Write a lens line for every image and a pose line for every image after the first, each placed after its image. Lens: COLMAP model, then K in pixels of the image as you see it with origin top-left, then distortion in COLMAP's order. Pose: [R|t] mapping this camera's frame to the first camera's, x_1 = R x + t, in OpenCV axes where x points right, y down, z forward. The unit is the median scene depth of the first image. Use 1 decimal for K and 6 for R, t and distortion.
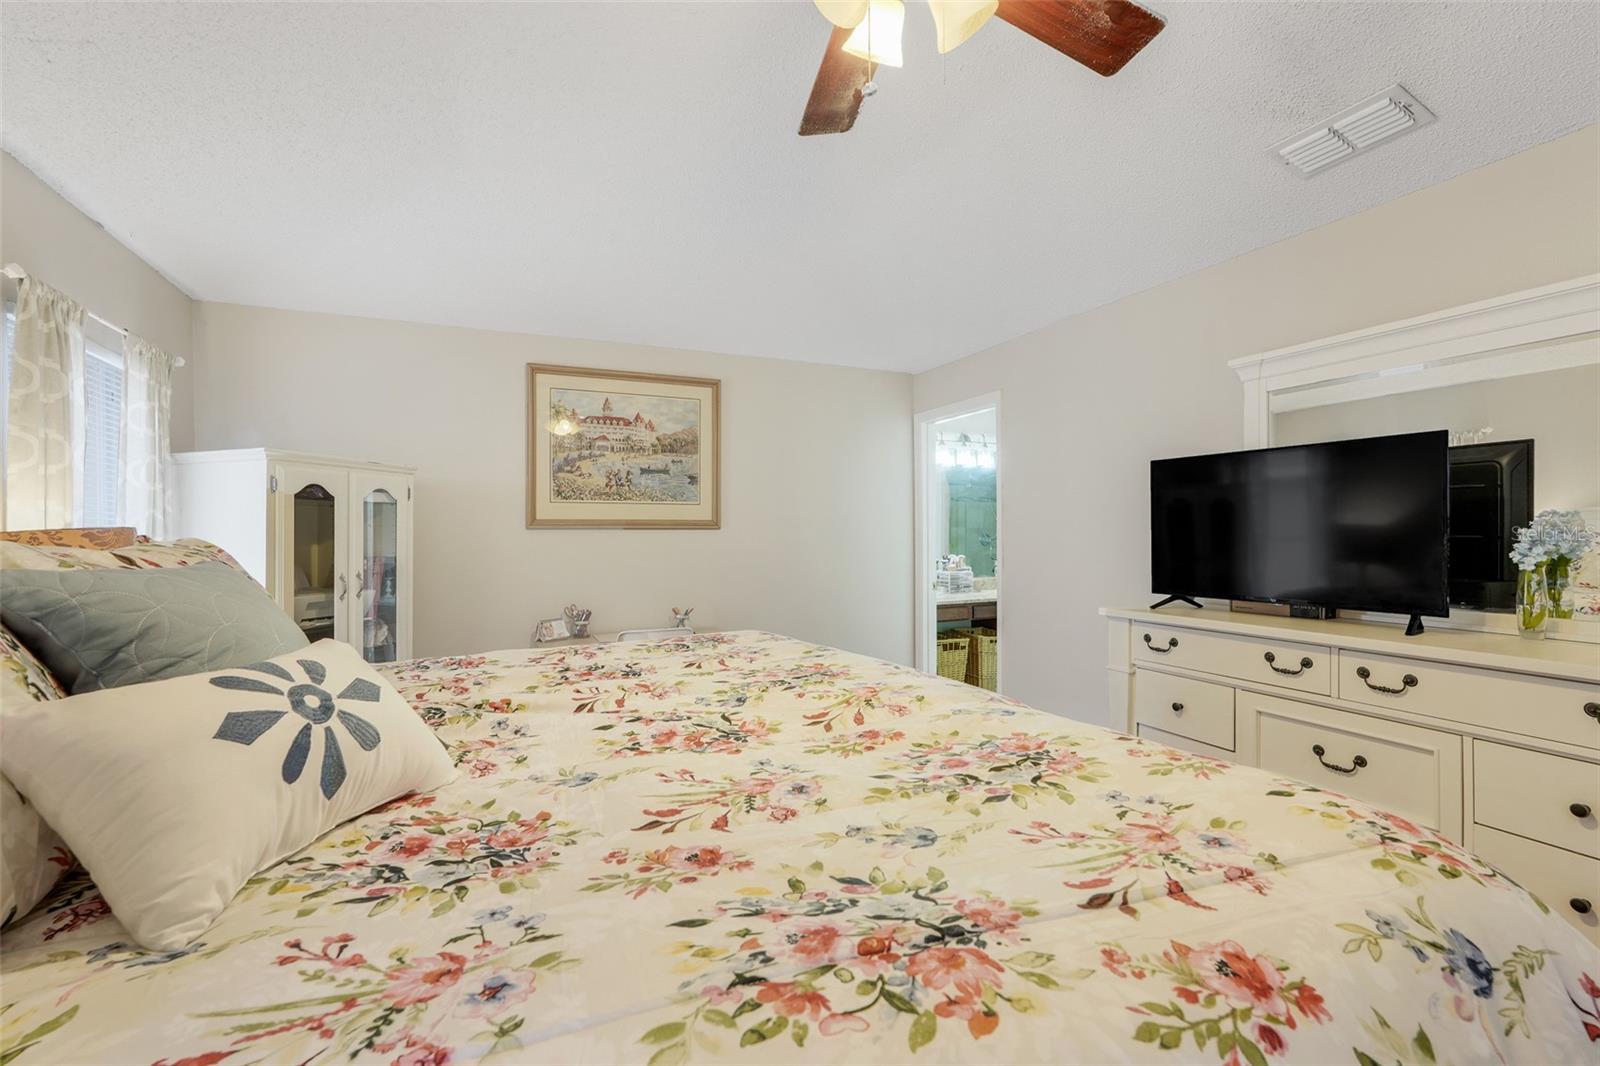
lens RADIAL K [[717.4, 0, 792.4], [0, 717.4, 532.8], [0, 0, 1]] dist [-0.005753, 0.004630]
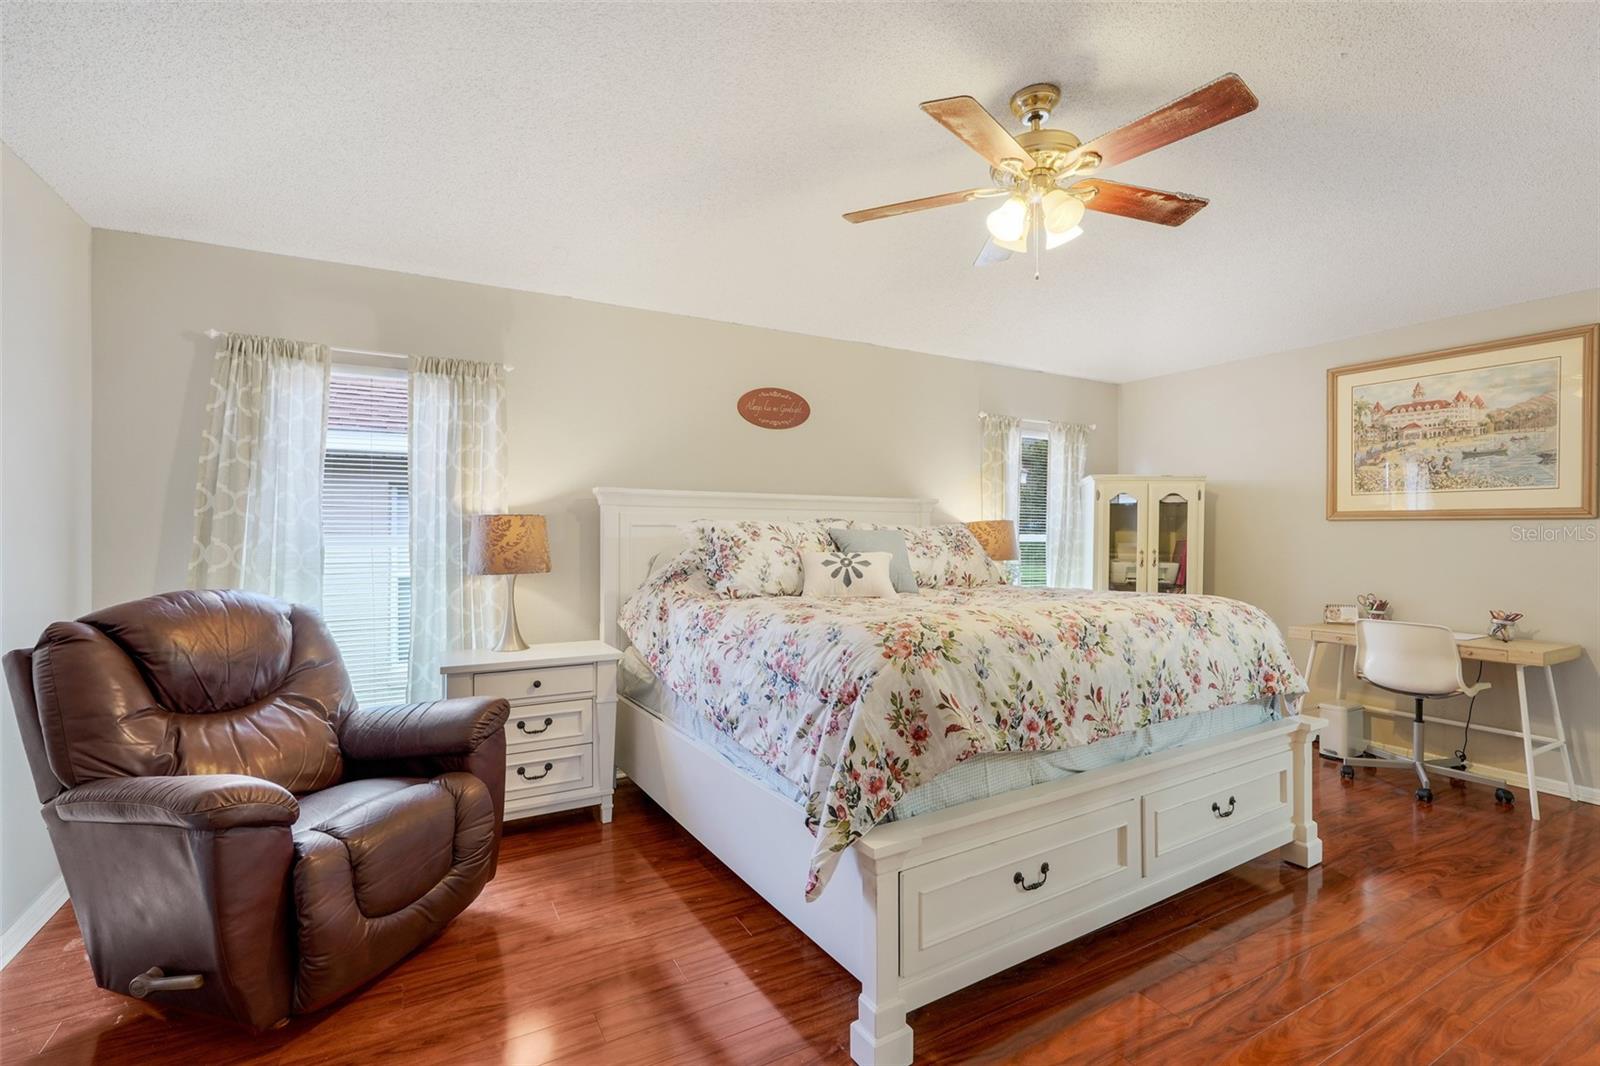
lens RADIAL K [[717.4, 0, 792.4], [0, 717.4, 532.8], [0, 0, 1]] dist [-0.005753, 0.004630]
pose [[0.120370, 0.001814, -0.992727, 0.590283], [-0.006584, 0.999978, 0.001029, 0.016425], [0.992707, 0.006413, 0.120379, 0.054697]]
